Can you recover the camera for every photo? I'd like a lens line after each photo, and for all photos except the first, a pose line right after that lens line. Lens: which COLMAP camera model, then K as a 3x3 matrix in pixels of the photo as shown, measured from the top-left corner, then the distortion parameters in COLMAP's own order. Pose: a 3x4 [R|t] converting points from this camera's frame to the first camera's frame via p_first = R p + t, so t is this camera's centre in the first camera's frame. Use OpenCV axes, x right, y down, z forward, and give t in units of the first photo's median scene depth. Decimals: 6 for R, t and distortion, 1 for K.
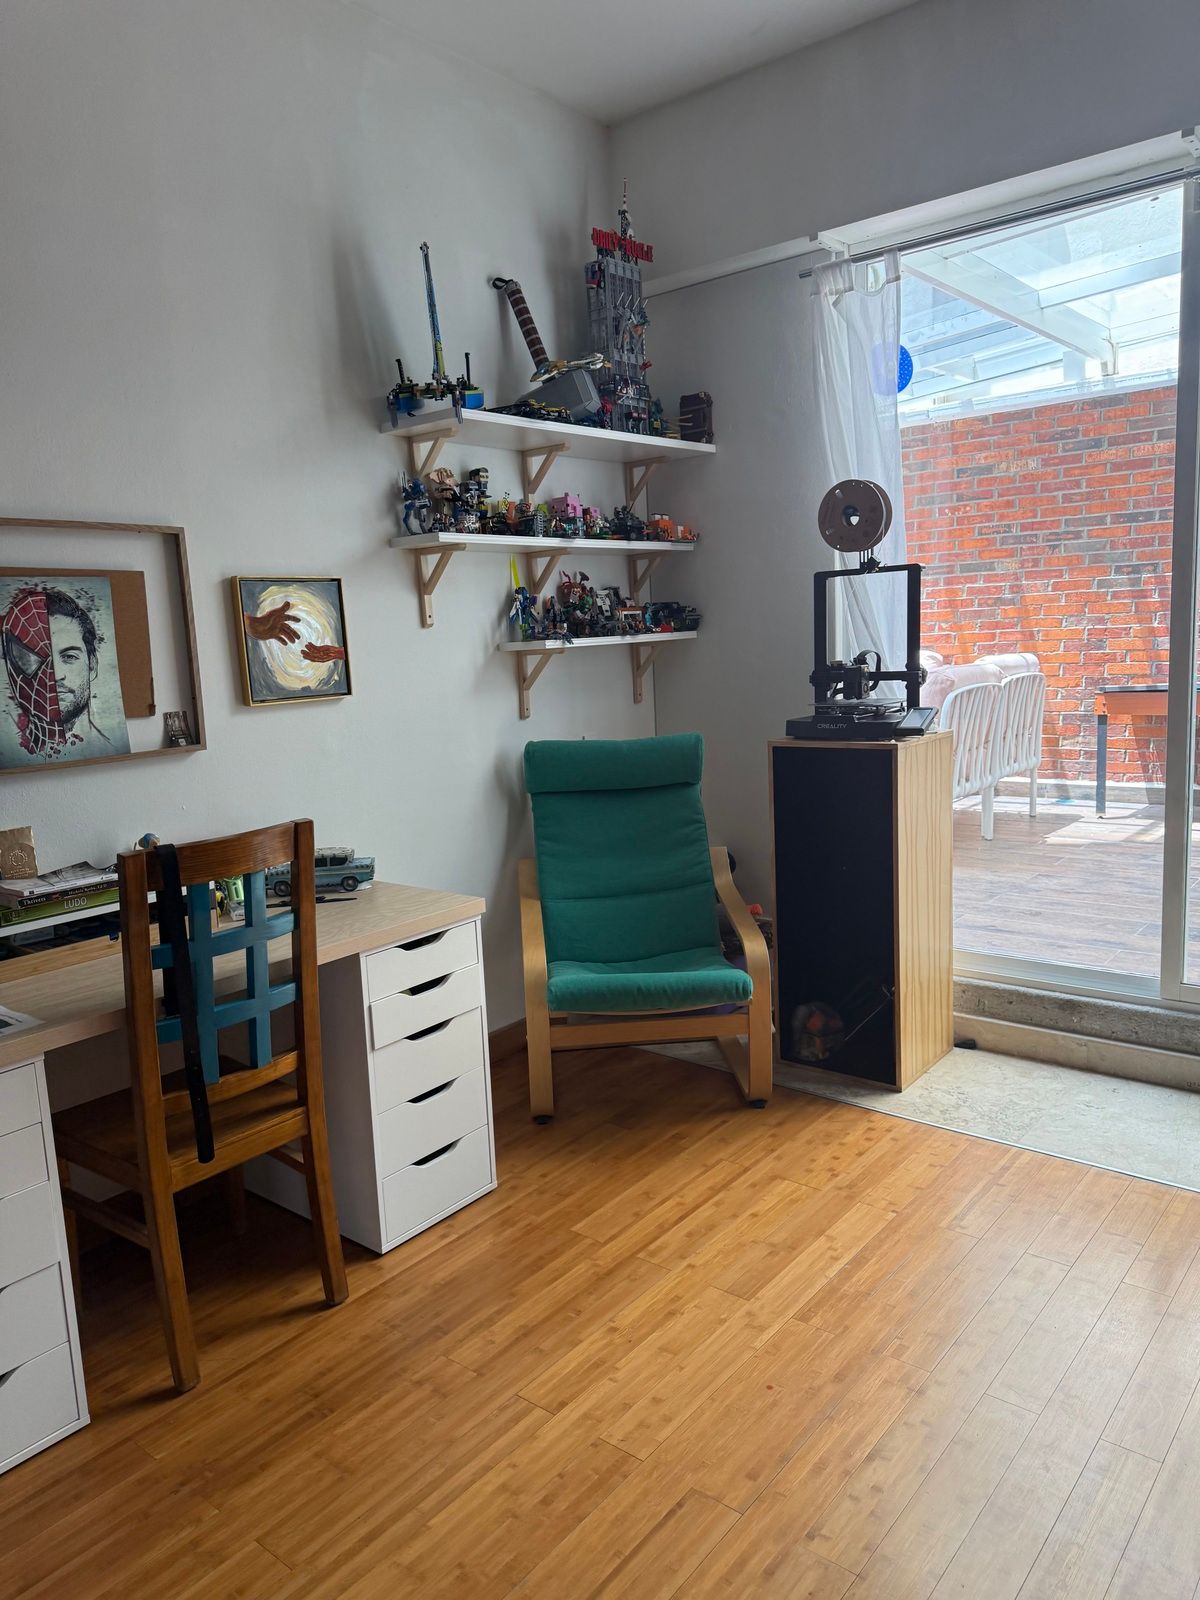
lens RADIAL K [[1135.3, 0, 599.0], [0, 1135.3, 798.5], [0, 0, 1]] dist [0.004891, -0.012279]
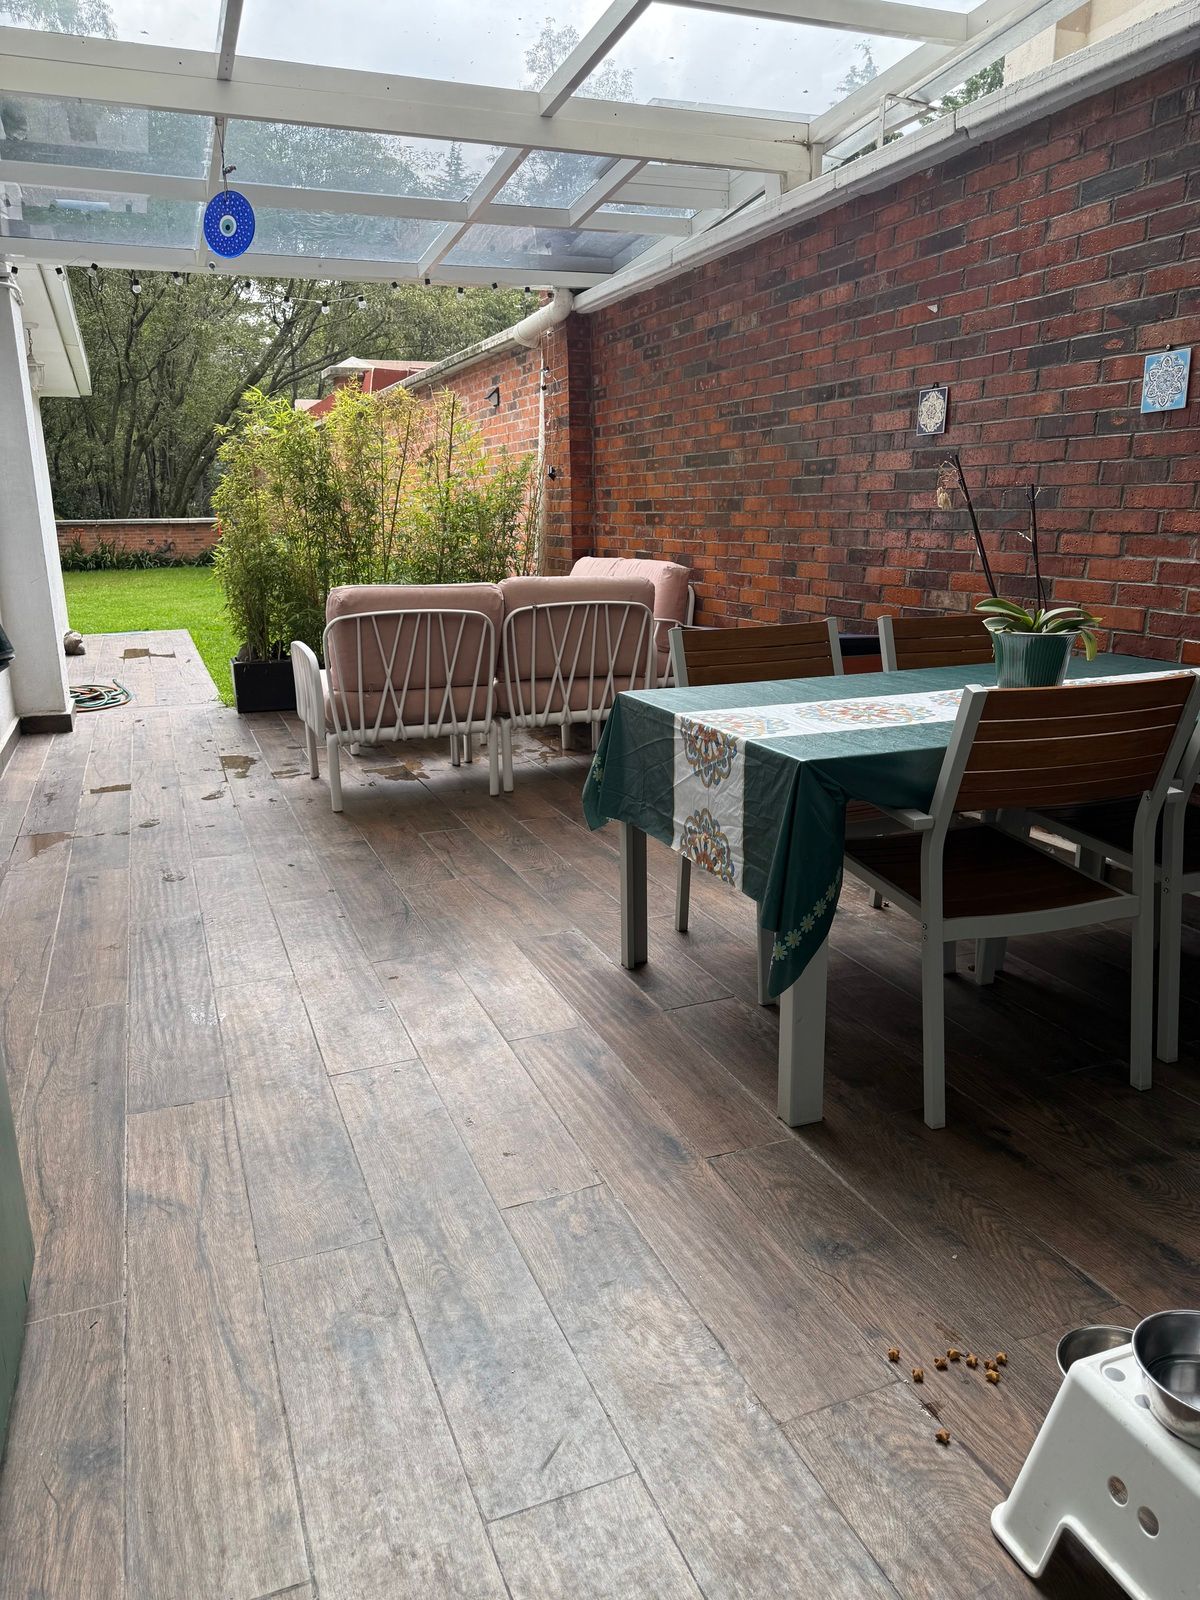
lens RADIAL K [[1135.3, 0, 597.7], [0, 1135.3, 802.2], [0, 0, 1]] dist [0.004891, -0.012279]
pose [[0.872476, 0.160096, -0.461688, 0.723208], [-0.104444, 0.984070, 0.143864, -0.079589], [0.477366, -0.077297, 0.875298, 0.272251]]
